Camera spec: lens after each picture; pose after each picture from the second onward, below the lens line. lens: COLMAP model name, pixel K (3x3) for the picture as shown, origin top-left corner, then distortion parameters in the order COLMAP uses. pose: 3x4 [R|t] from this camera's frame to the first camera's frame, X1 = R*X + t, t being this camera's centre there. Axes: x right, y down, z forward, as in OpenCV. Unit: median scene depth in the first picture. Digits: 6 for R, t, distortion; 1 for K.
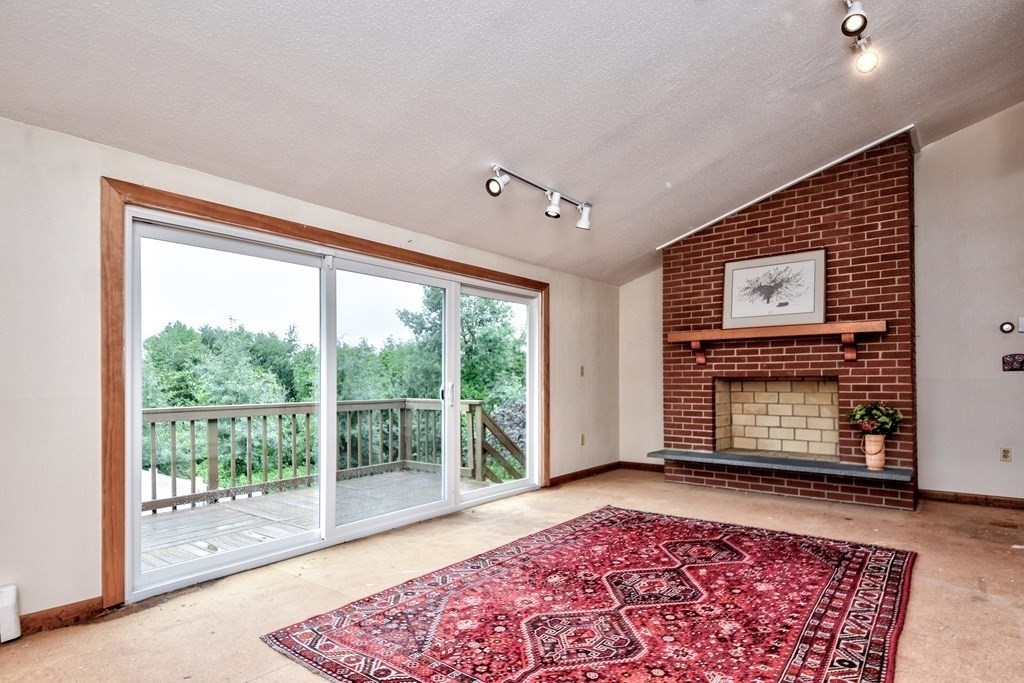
lens RADIAL K [[564.8, 0, 519.5], [0, 564.8, 369.9], [0, 0, 1]] dist [0.079760, -0.061656]
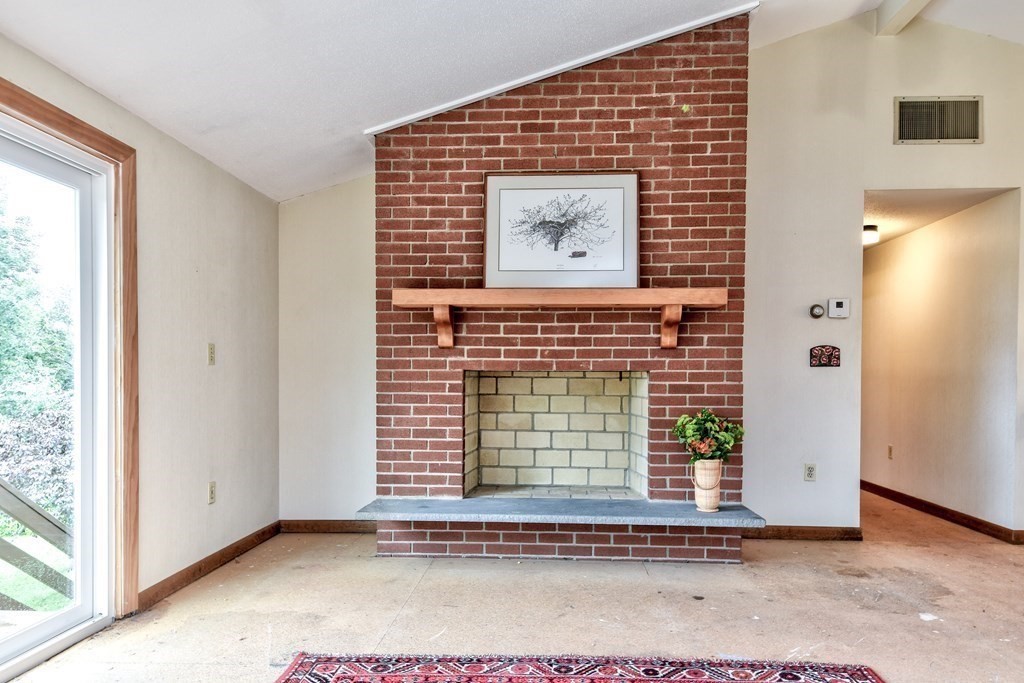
lens RADIAL K [[645.9, 0, 514.5], [0, 645.9, 392.4], [0, 0, 1]] dist [0.036819, -0.003001]
pose [[0.817764, -0.006303, 0.575520, -0.000764], [-0.019772, 0.999042, 0.039036, 0.008515], [-0.575214, -0.043301, 0.816856, 0.437524]]
